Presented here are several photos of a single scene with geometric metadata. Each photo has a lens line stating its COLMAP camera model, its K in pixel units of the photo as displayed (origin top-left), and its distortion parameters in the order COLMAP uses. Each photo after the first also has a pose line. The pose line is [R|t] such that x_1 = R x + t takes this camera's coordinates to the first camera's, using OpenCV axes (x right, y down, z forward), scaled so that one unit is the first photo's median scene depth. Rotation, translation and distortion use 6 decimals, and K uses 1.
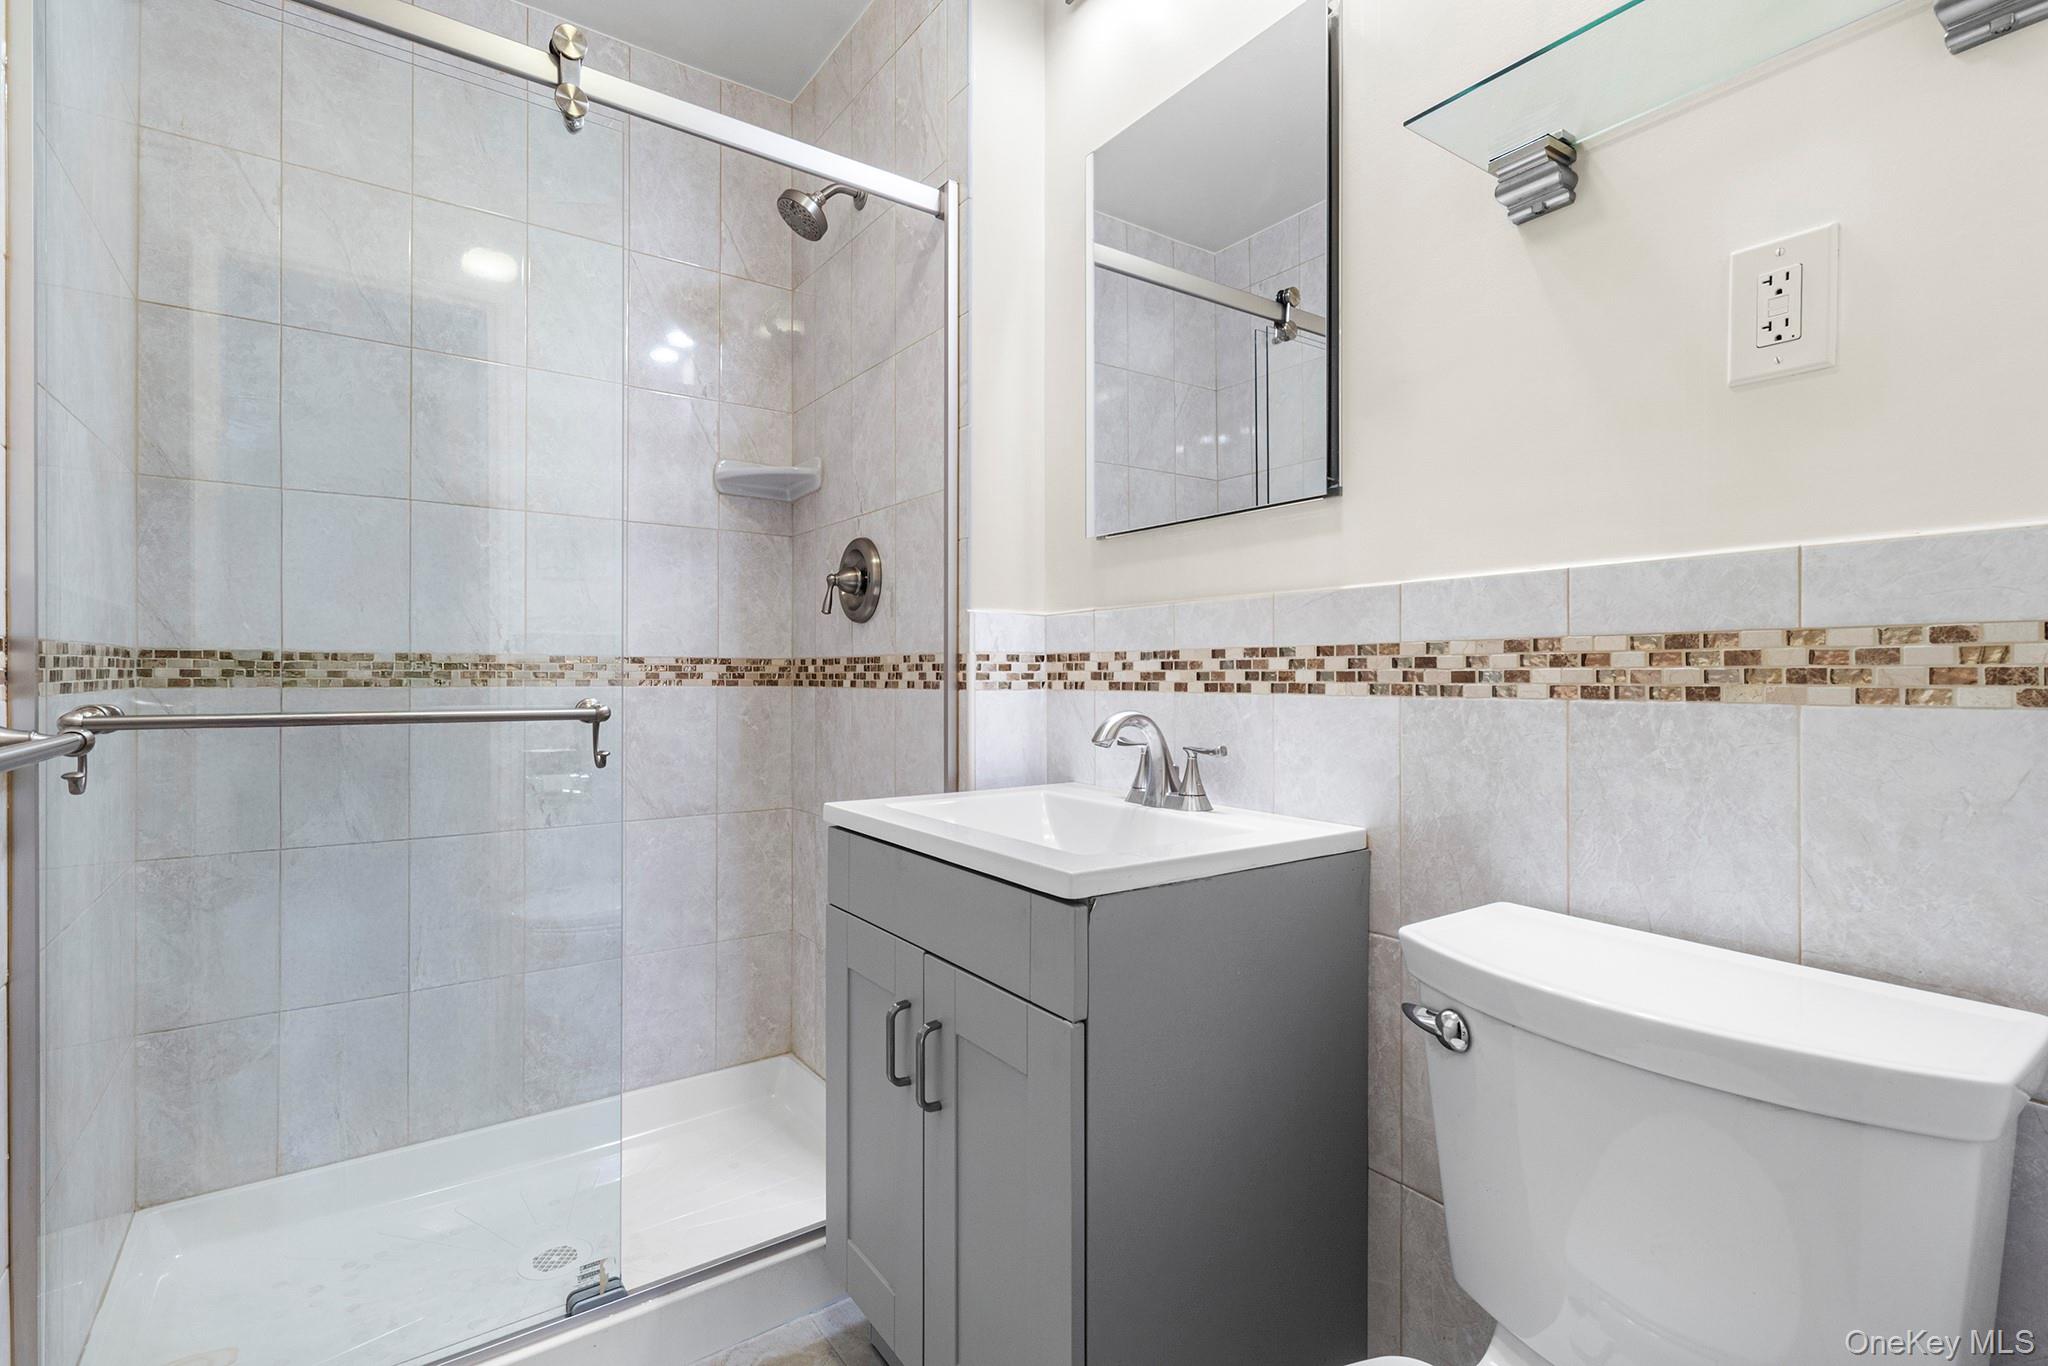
lens RADIAL K [[967.1, 0, 1026.3], [0, 967.1, 676.9], [0, 0, 1]] dist [0.004960, -0.000620]
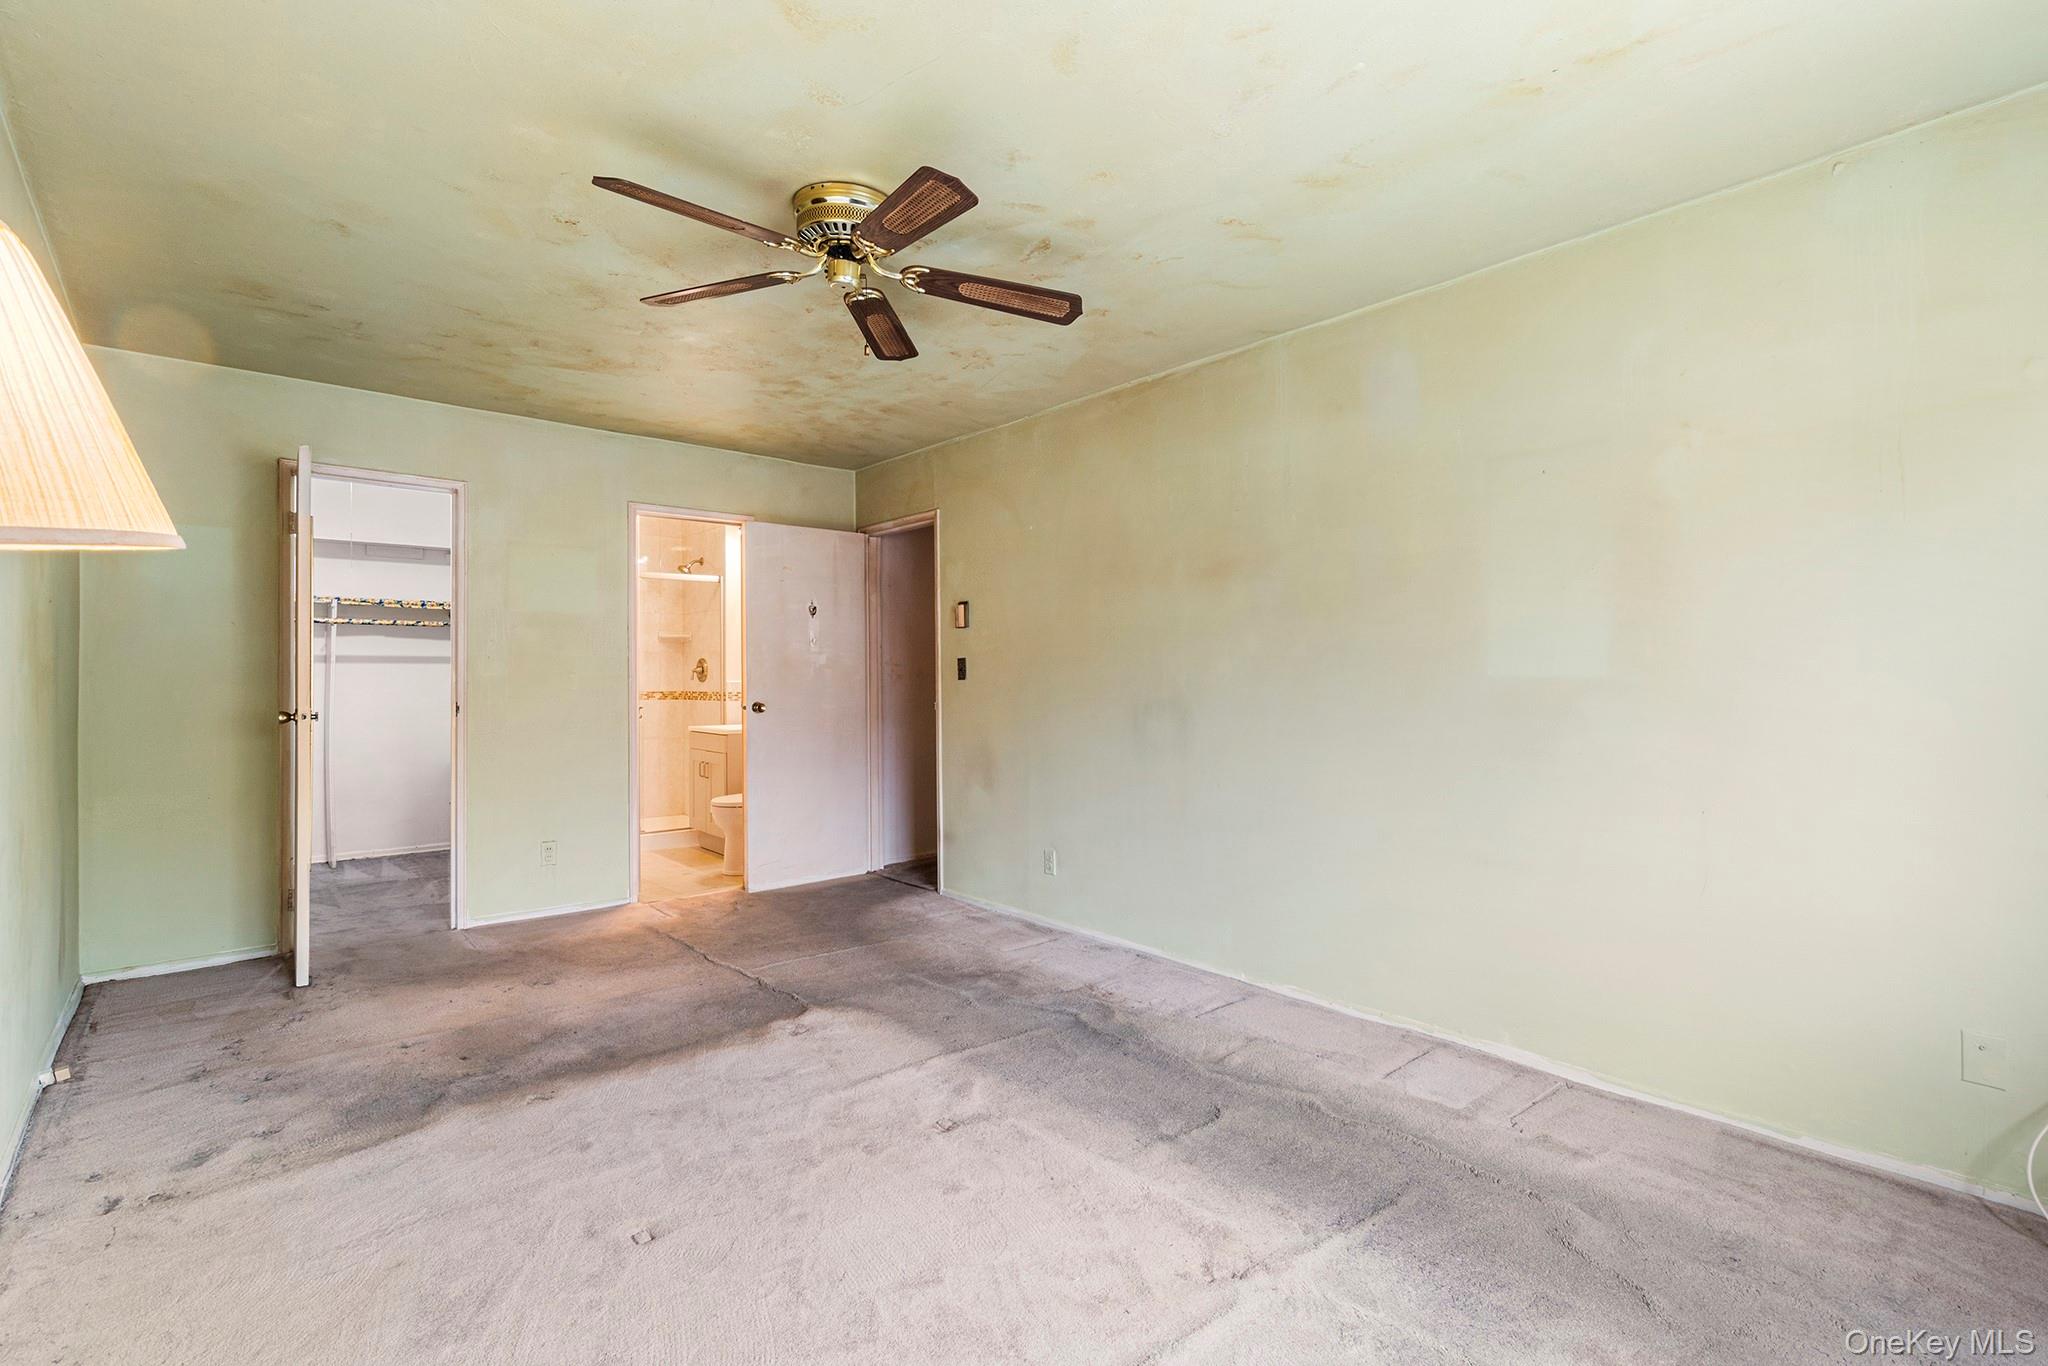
lens RADIAL K [[967.1, 0, 1025.6], [0, 967.1, 682.5], [0, 0, 1]] dist [0.004960, -0.000620]
pose [[0.996210, -0.003041, 0.086924, 0.697117], [0.003502, 0.999981, -0.005152, -0.030915], [-0.086906, 0.005437, 0.996202, -2.621422]]
